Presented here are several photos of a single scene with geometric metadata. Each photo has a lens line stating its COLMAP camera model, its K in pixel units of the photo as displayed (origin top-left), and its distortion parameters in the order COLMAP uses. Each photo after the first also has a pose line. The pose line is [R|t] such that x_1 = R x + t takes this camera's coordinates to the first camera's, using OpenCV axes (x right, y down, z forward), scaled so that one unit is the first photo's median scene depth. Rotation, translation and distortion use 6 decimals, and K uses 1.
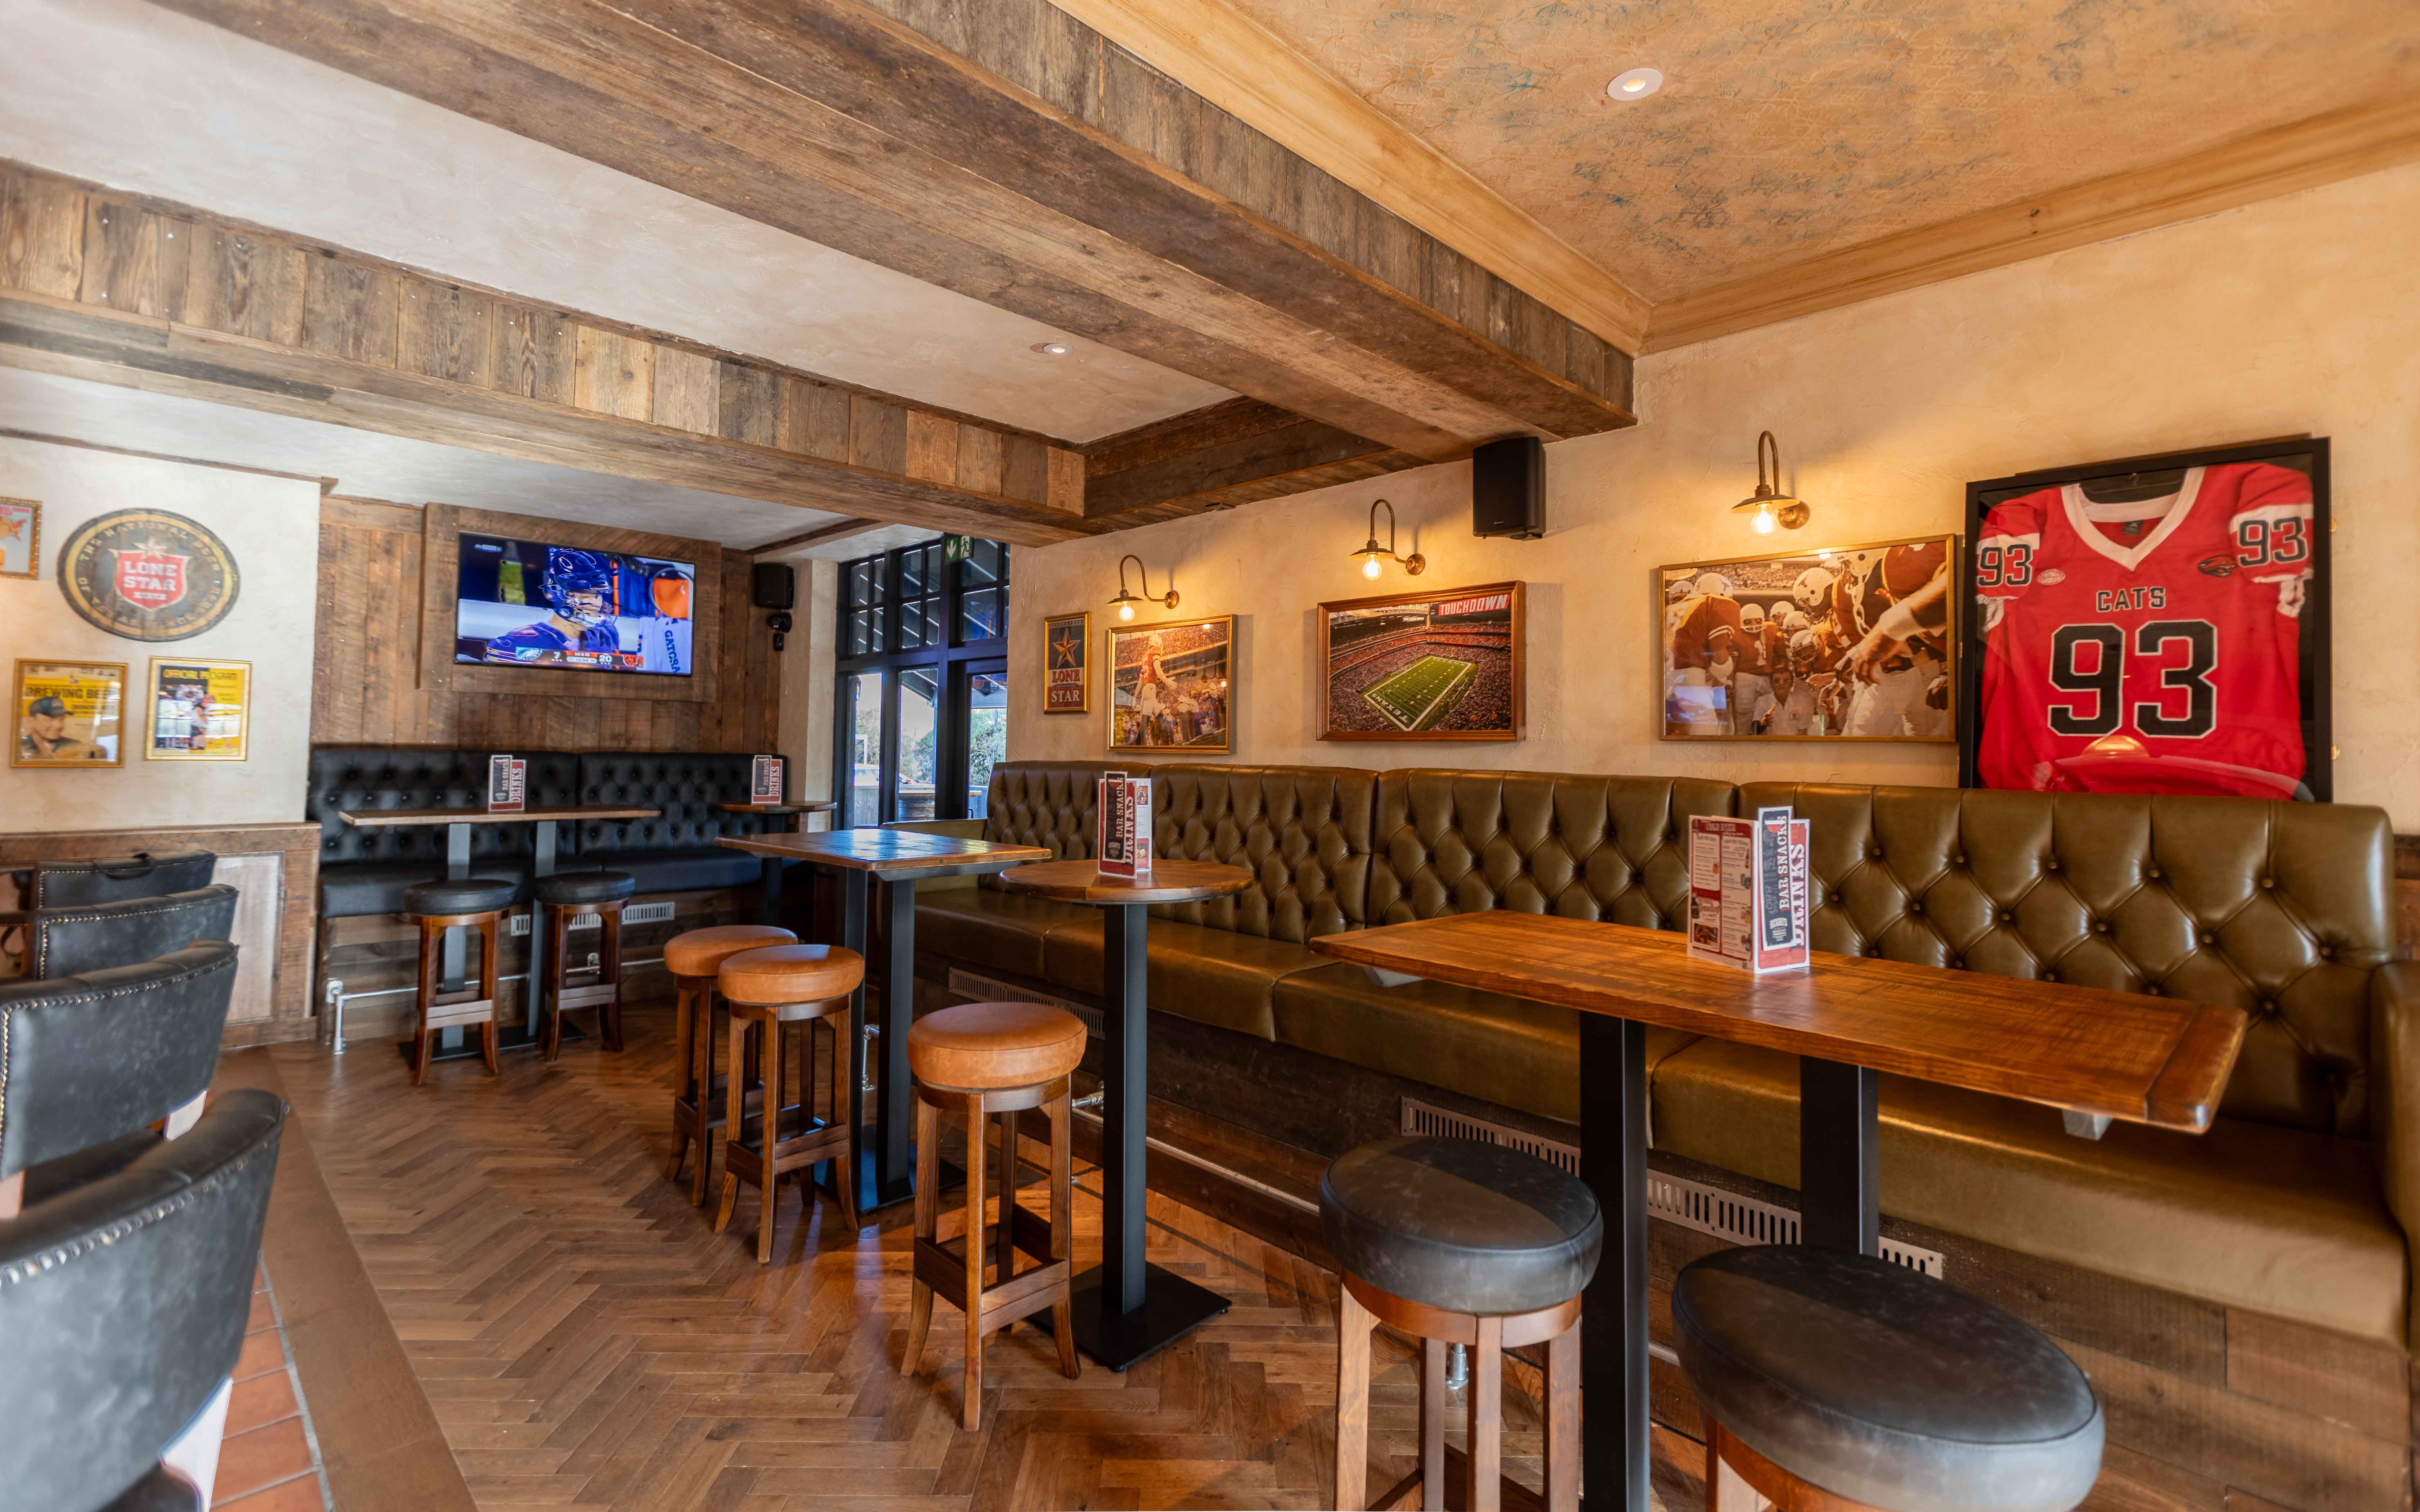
lens RADIAL K [[1102.9, 0, 1216.4], [0, 1102.9, 740.2], [0, 0, 1]] dist [-0.007856, 0.001138]
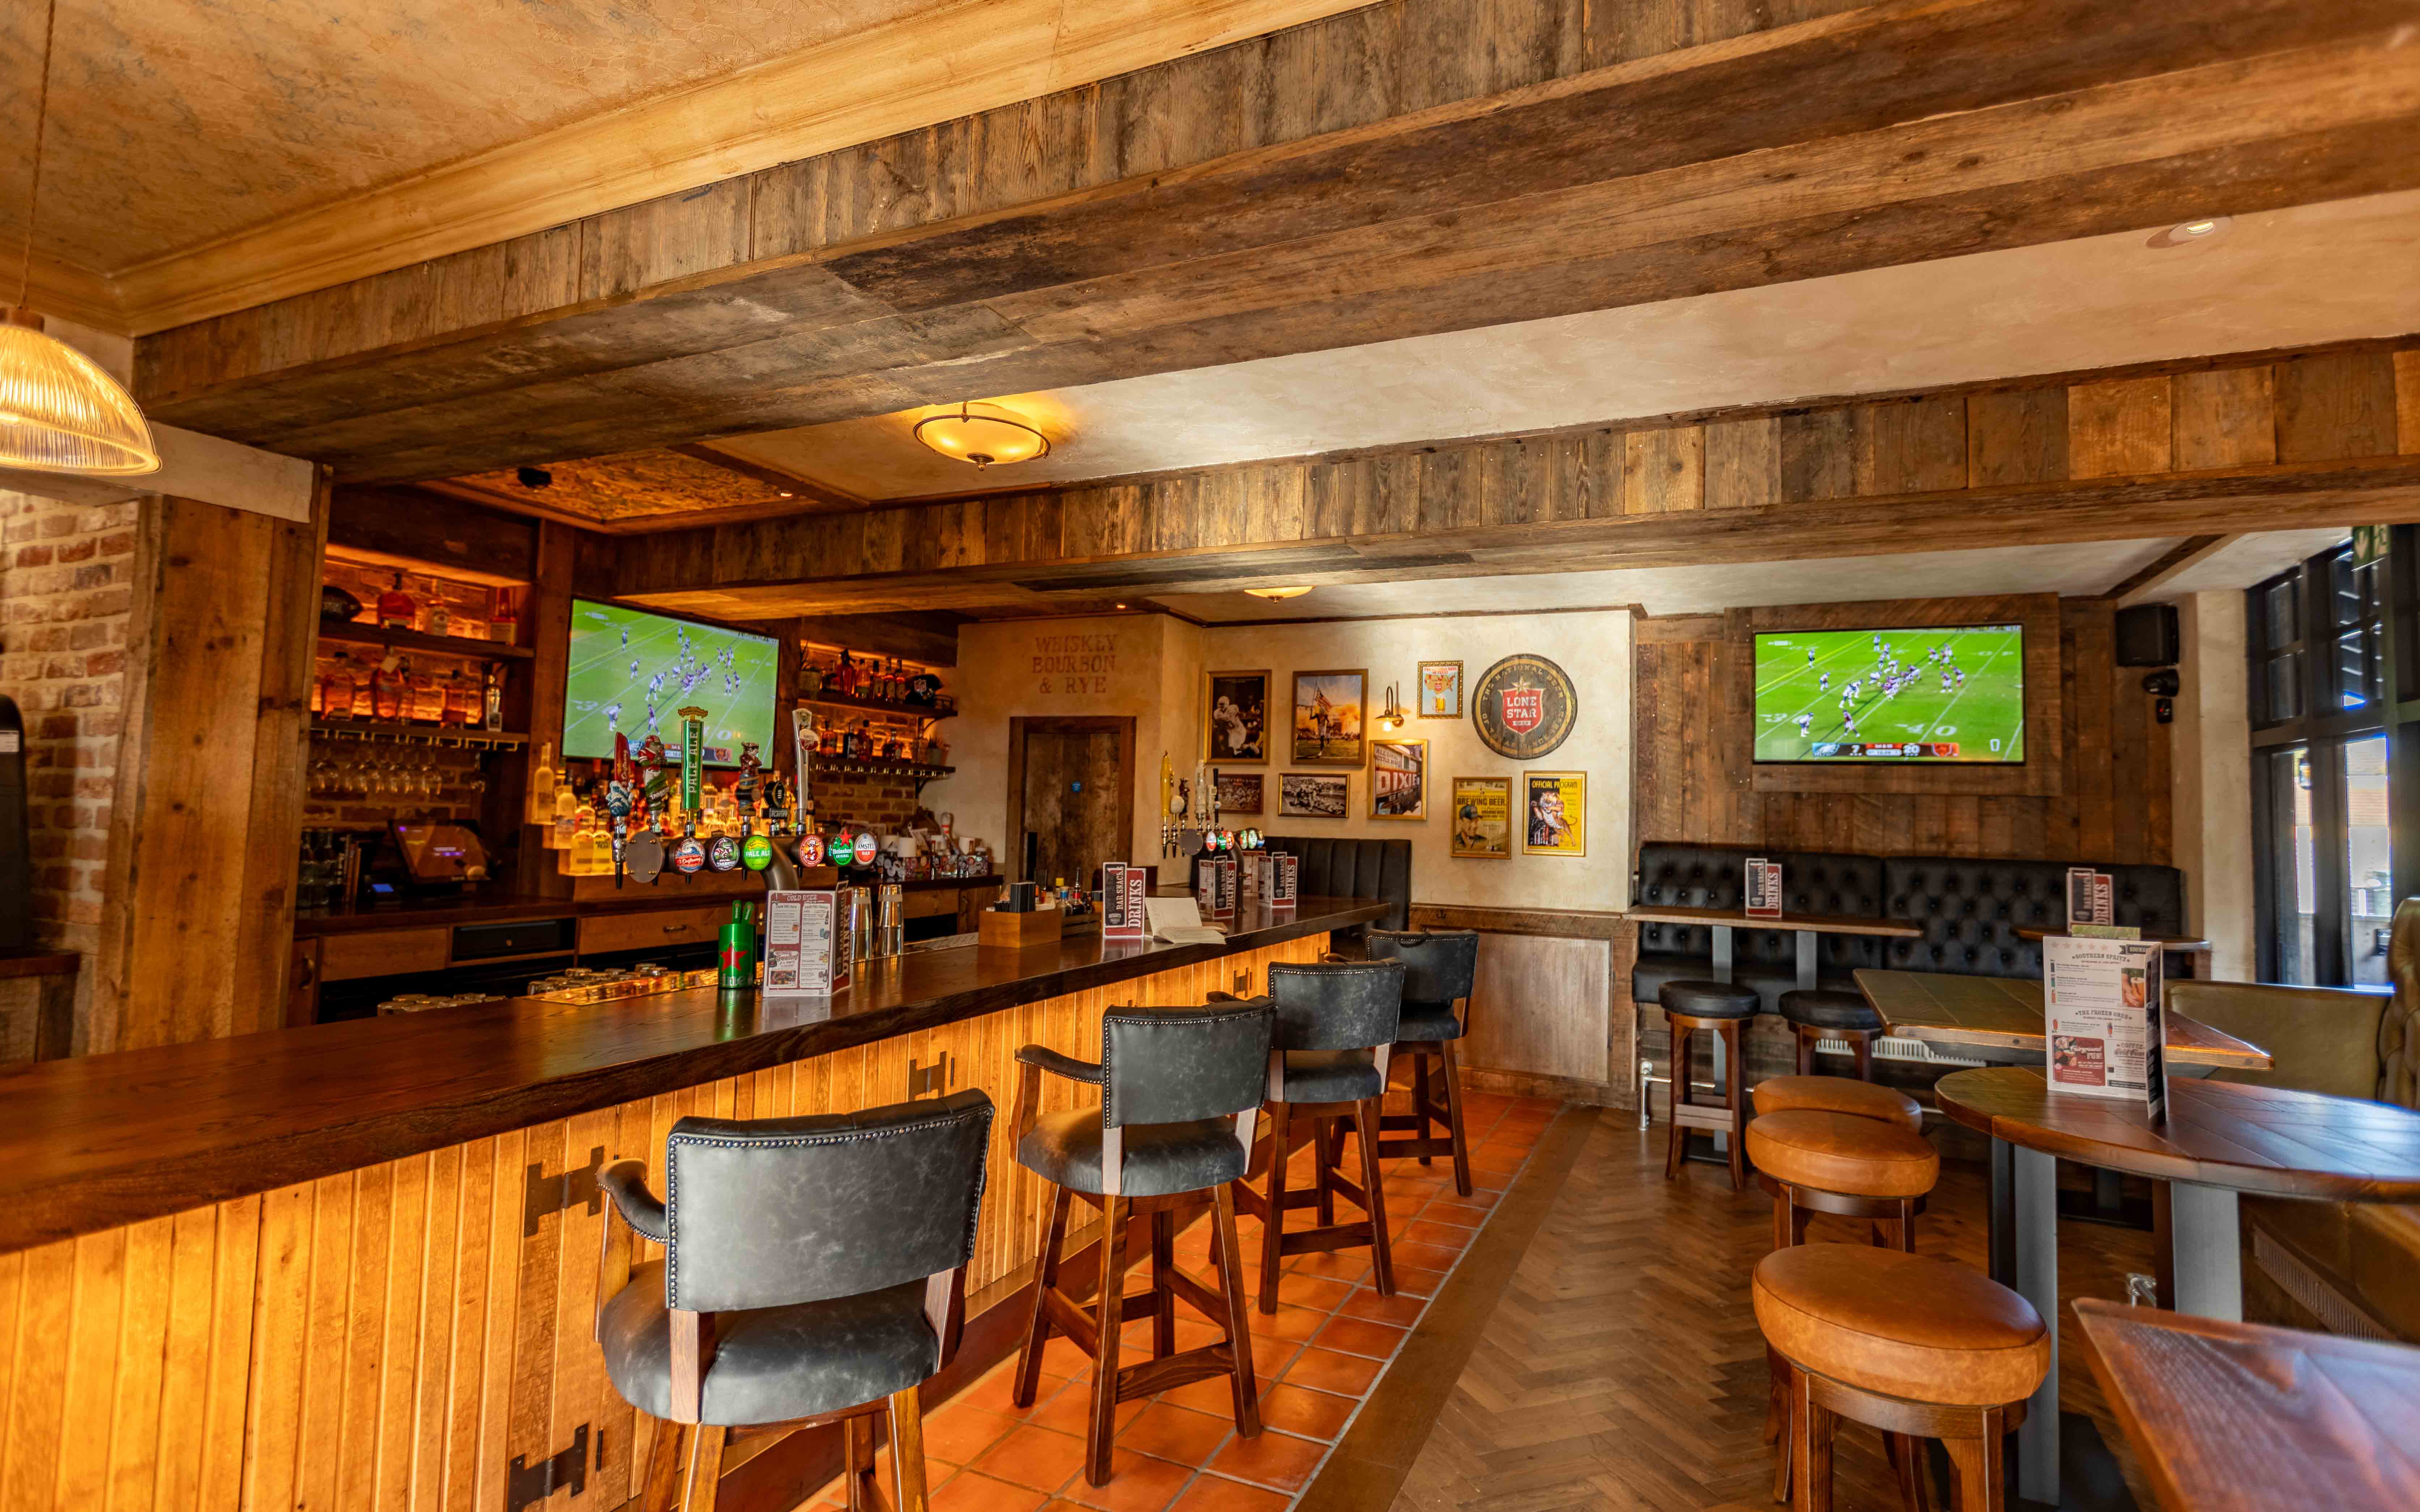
lens RADIAL K [[1233.3, 0, 1213.0], [0, 1233.3, 746.5], [0, 0, 1]] dist [-0.002083, 0.000273]
pose [[0.314149, -0.053916, -0.947842, 0.250914], [-0.008330, 0.998191, -0.059541, -0.017169], [0.949337, 0.026600, 0.313131, 0.214797]]
